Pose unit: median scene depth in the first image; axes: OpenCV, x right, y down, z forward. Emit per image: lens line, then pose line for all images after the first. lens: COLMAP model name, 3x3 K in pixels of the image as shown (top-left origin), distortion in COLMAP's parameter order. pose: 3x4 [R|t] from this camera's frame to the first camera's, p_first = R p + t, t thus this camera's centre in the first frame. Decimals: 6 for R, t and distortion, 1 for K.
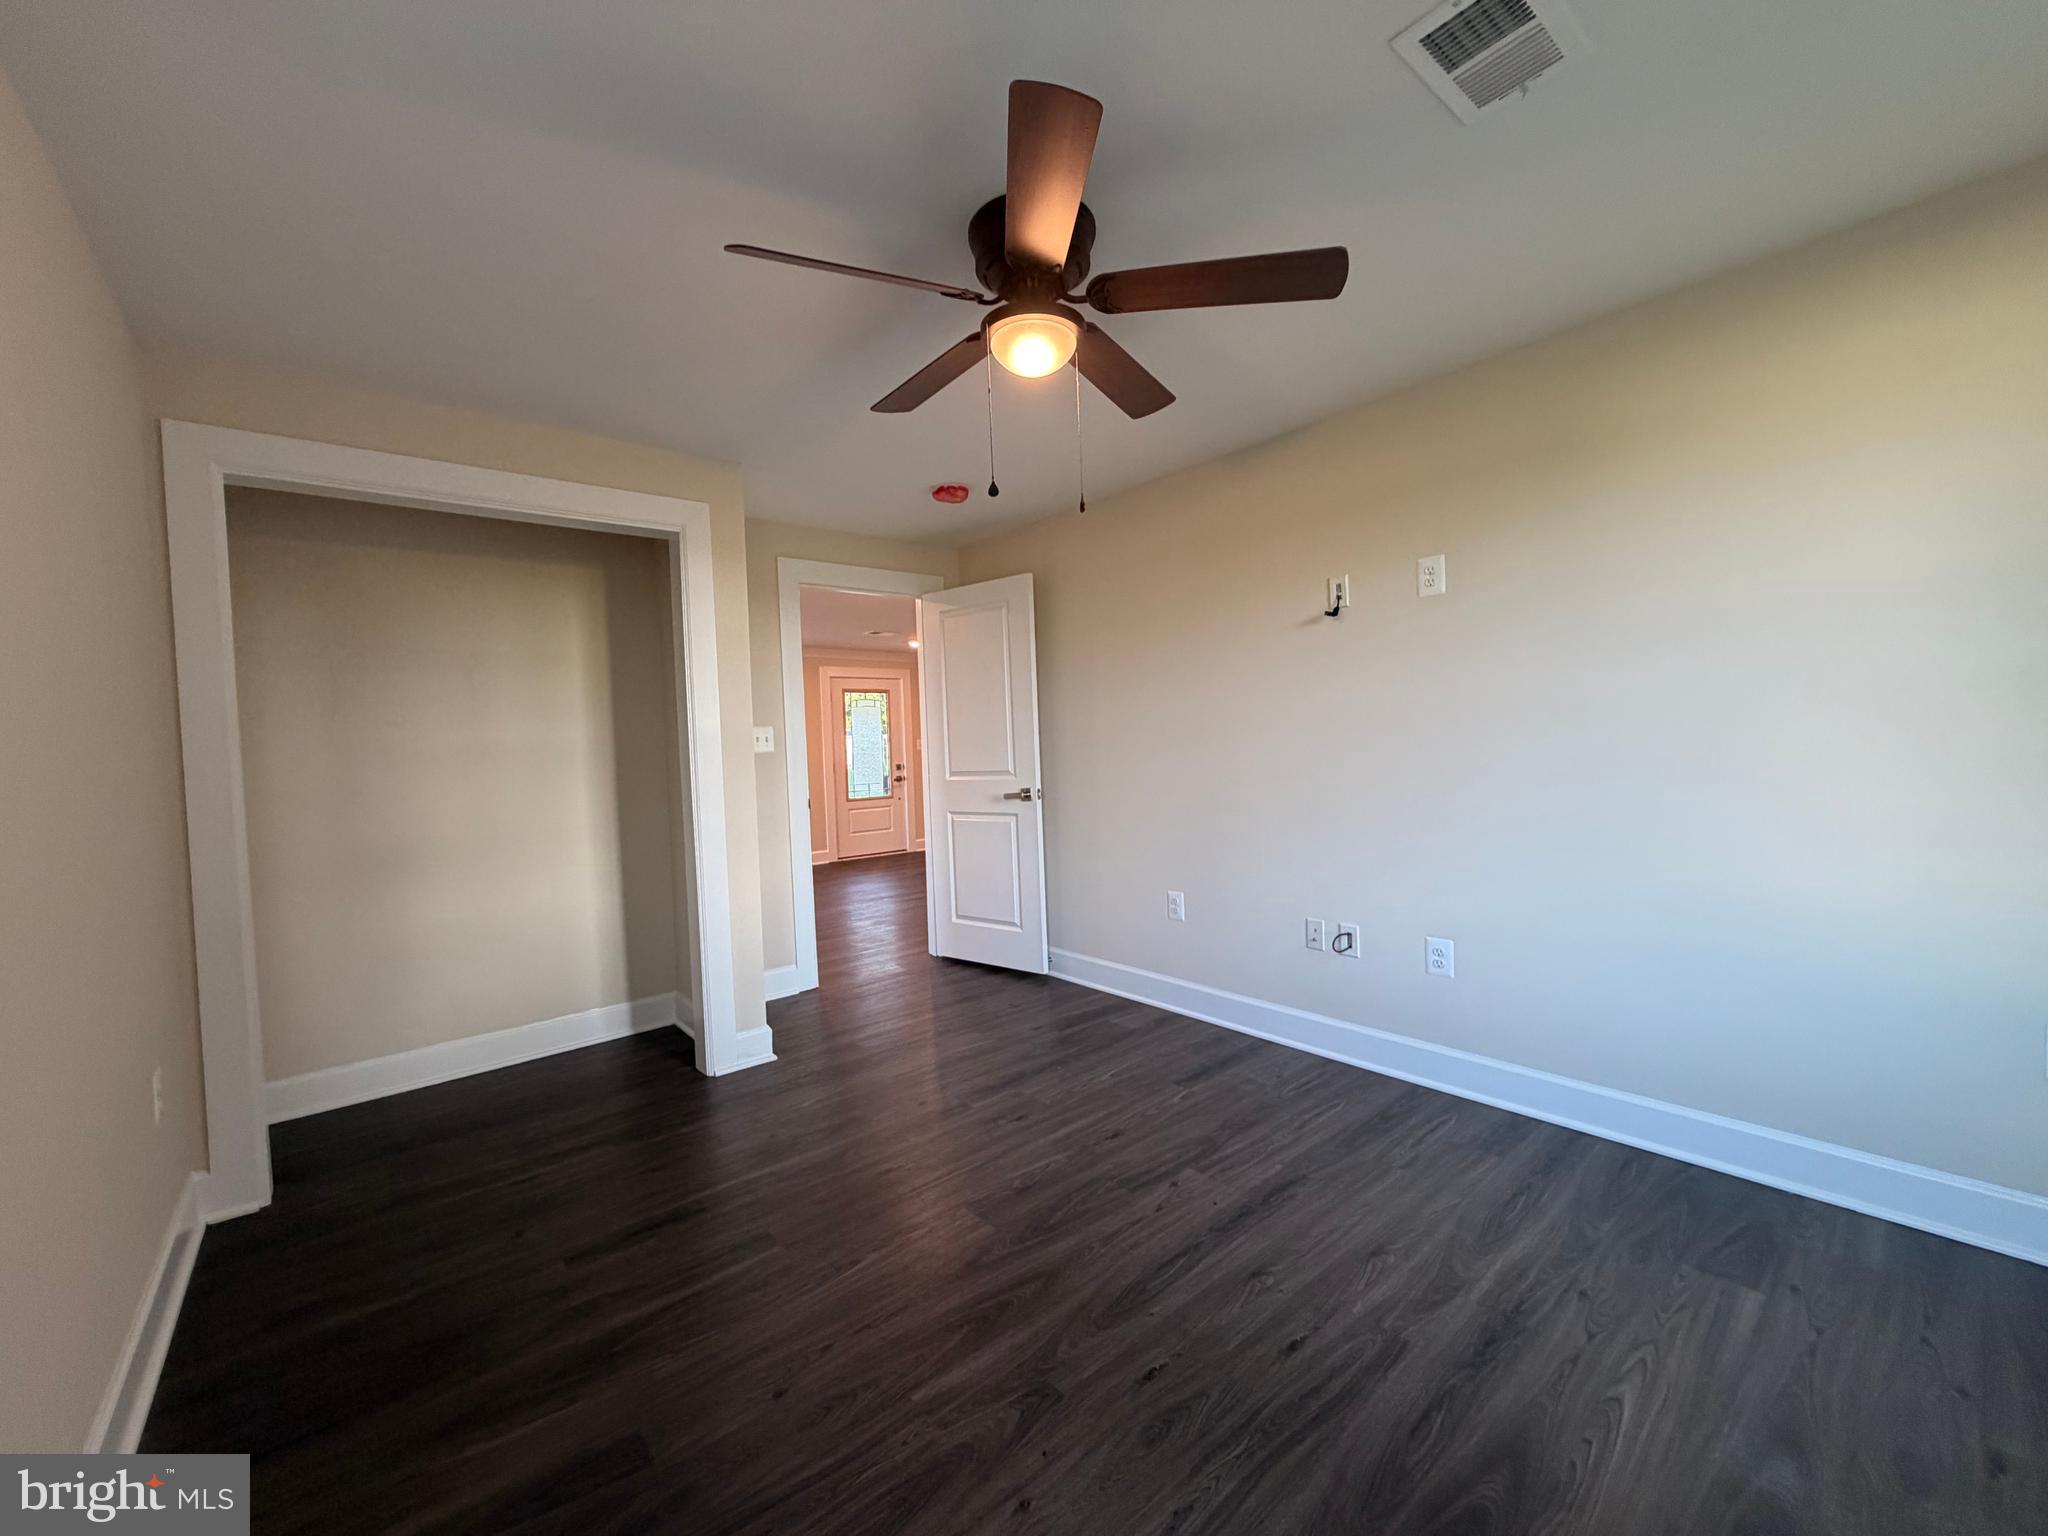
lens RADIAL K [[814.4, 0, 1016.6], [0, 814.4, 771.2], [0, 0, 1]] dist [-0.000026, 0.000002]
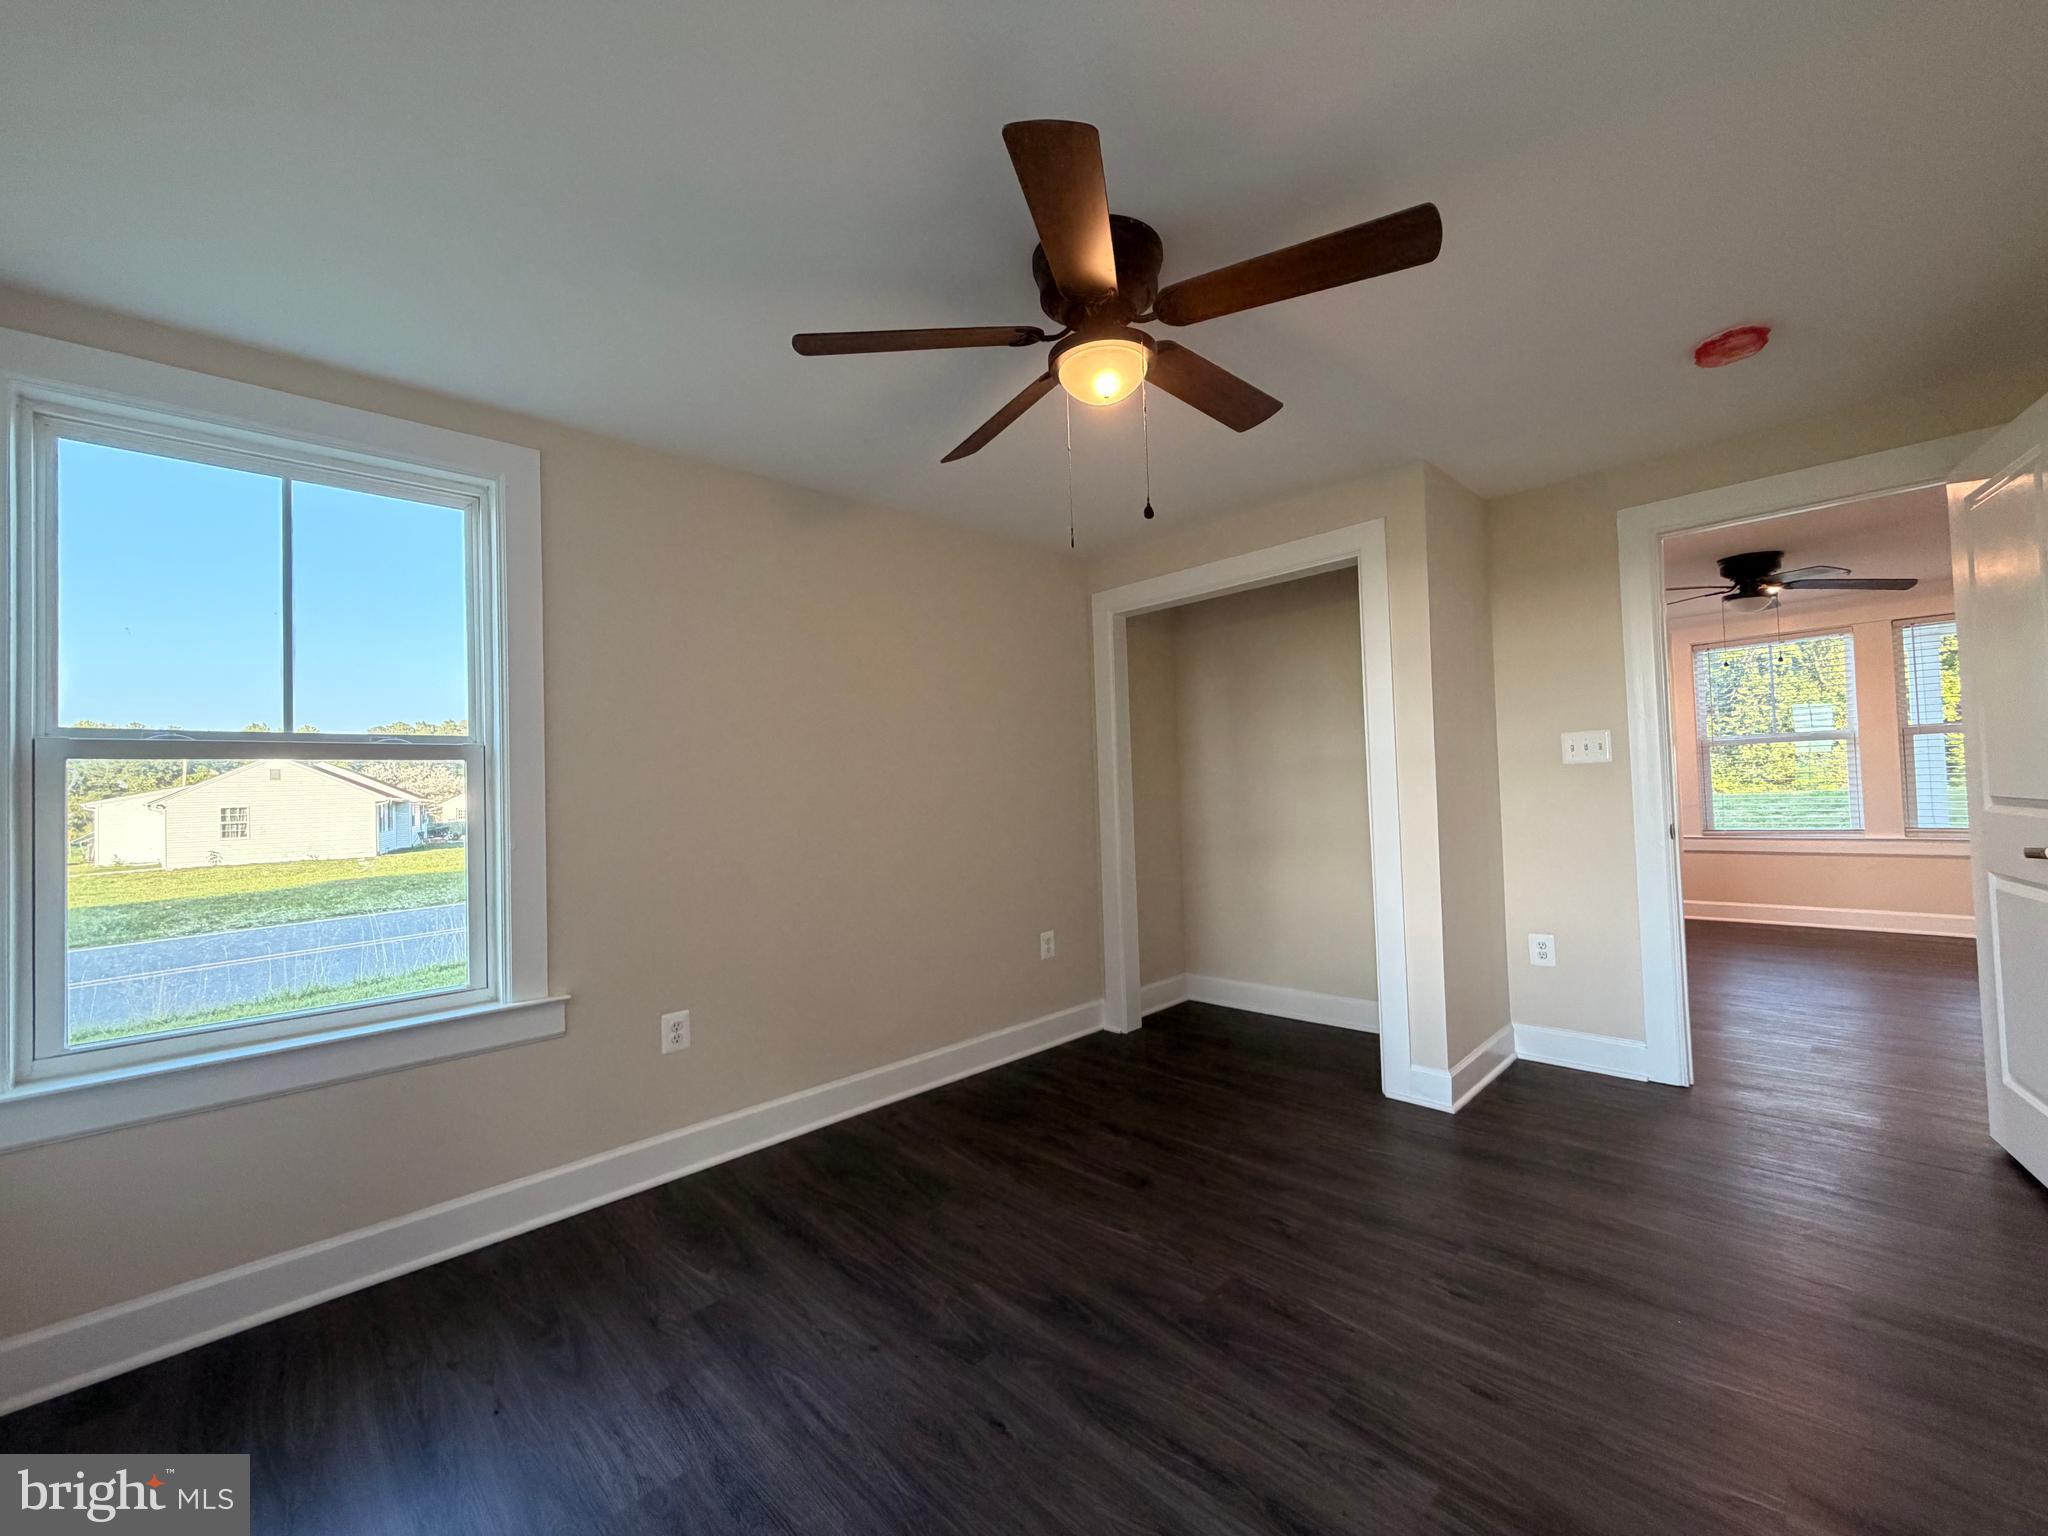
lens RADIAL K [[820.4, 0, 1025.6], [0, 820.4, 783.9], [0, 0, 1]] dist [0.000425, -0.000050]
pose [[0.080693, 0.031755, -0.996233, 0.725255], [0.000275, 0.999492, 0.031881, -0.047544], [0.996739, -0.002846, 0.080643, 0.606180]]
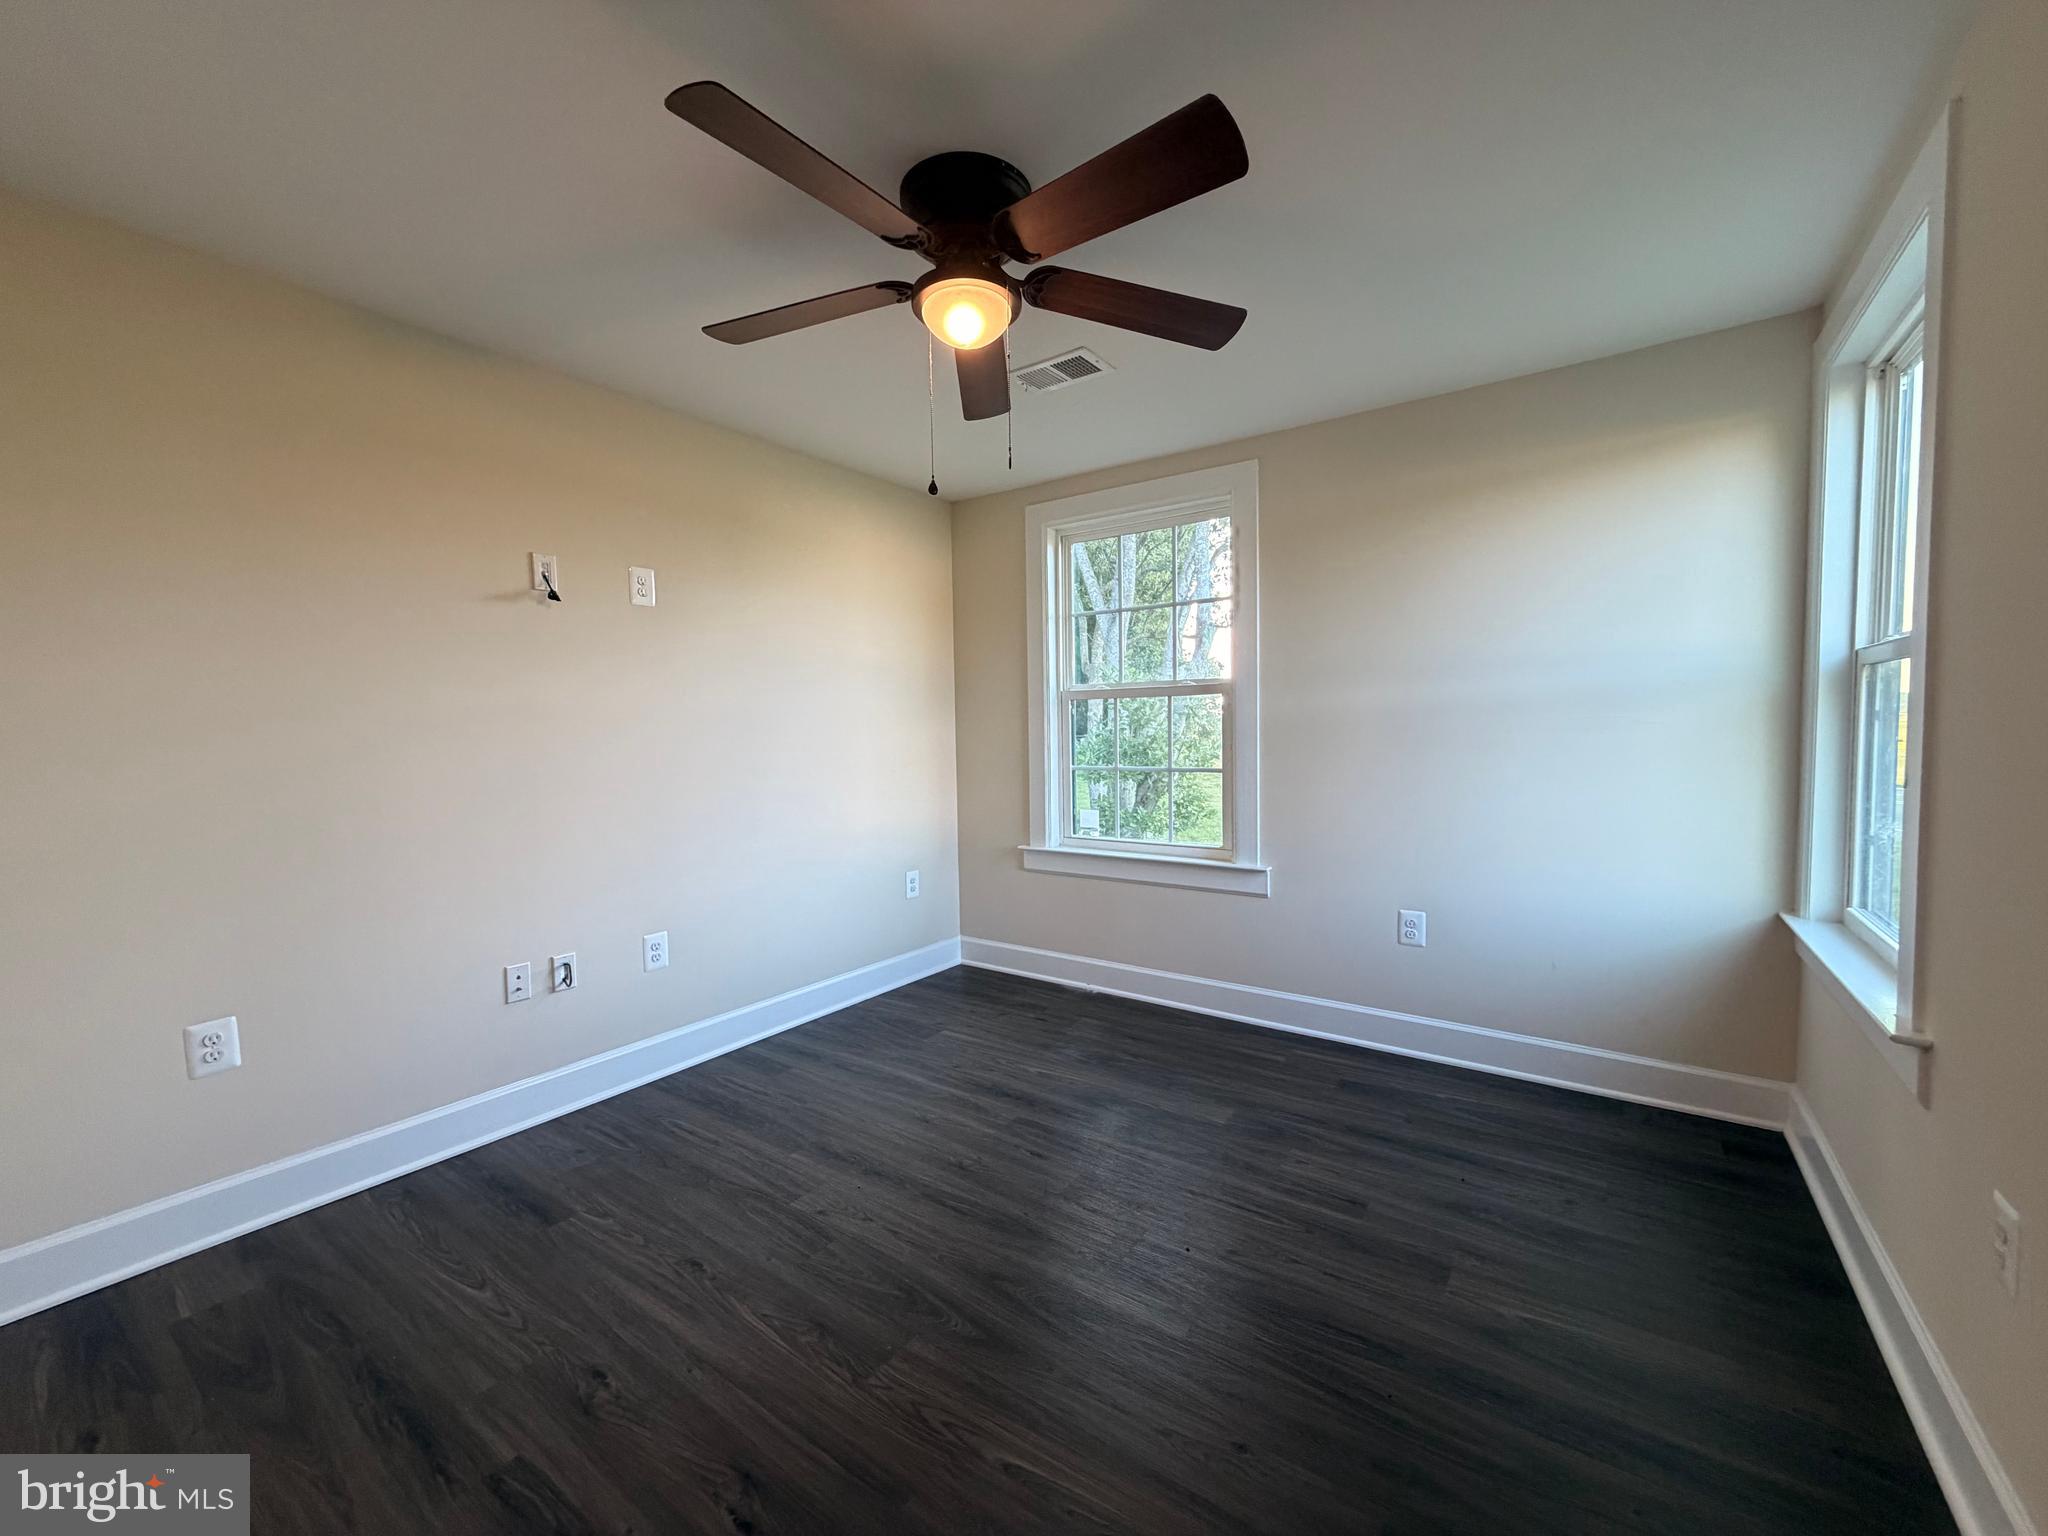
lens RADIAL K [[814.4, 0, 1016.6], [0, 814.4, 771.2], [0, 0, 1]] dist [-0.000026, 0.000002]
pose [[-0.245441, -0.013172, 0.969322, -0.679094], [0.055437, 0.998081, 0.027600, -0.006945], [-0.967825, 0.060511, -0.244240, 0.883769]]
